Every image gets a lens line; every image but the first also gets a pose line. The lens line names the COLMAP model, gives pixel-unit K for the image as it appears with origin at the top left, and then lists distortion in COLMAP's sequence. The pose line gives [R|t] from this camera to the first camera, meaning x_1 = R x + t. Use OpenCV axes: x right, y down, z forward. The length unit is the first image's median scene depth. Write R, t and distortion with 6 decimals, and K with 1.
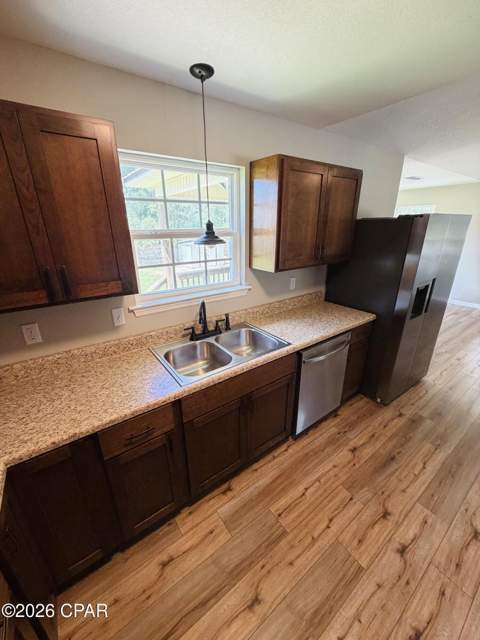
lens RADIAL K [[254.3, 0, 240.0], [0, 254.3, 320.0], [0, 0, 1]] dist [0.001945, -0.000150]
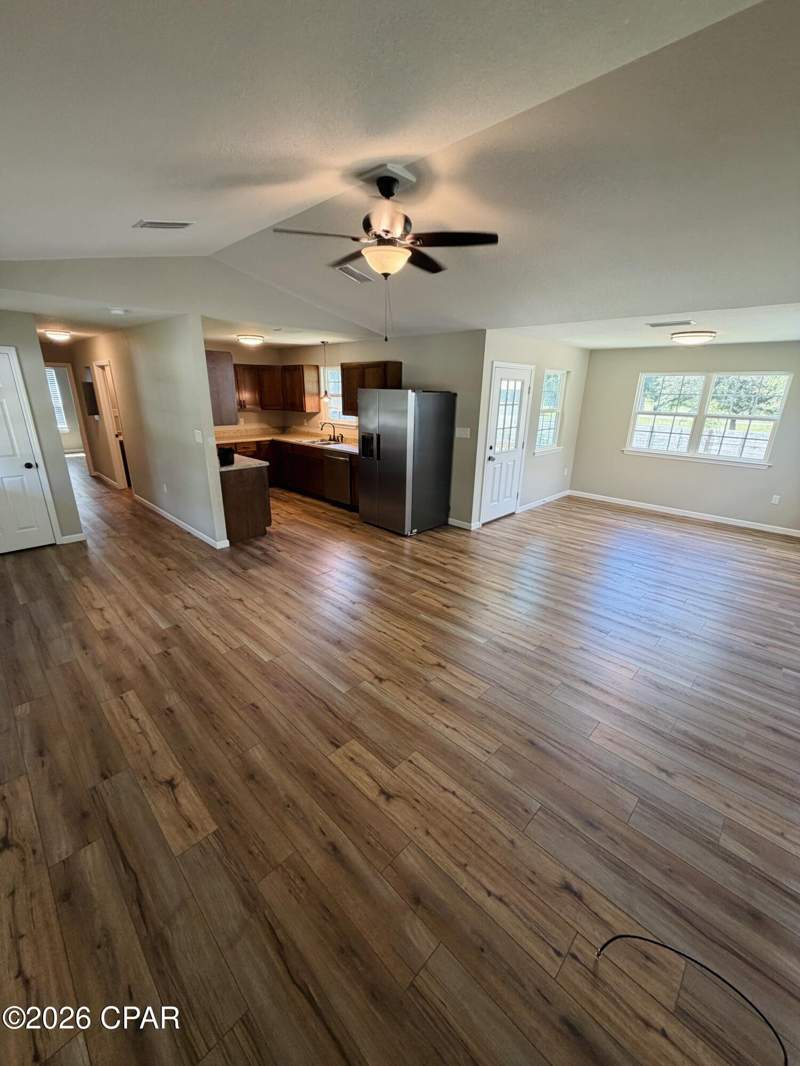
lens RADIAL K [[423.6, 0, 400.0], [0, 423.6, 533.0], [0, 0, 1]] dist [0.001945, -0.000150]
pose [[0.174188, 0.328851, -0.928179, 4.543694], [-0.360820, 0.898346, 0.250567, -0.437066], [0.916224, 0.291260, 0.275137, 0.917783]]
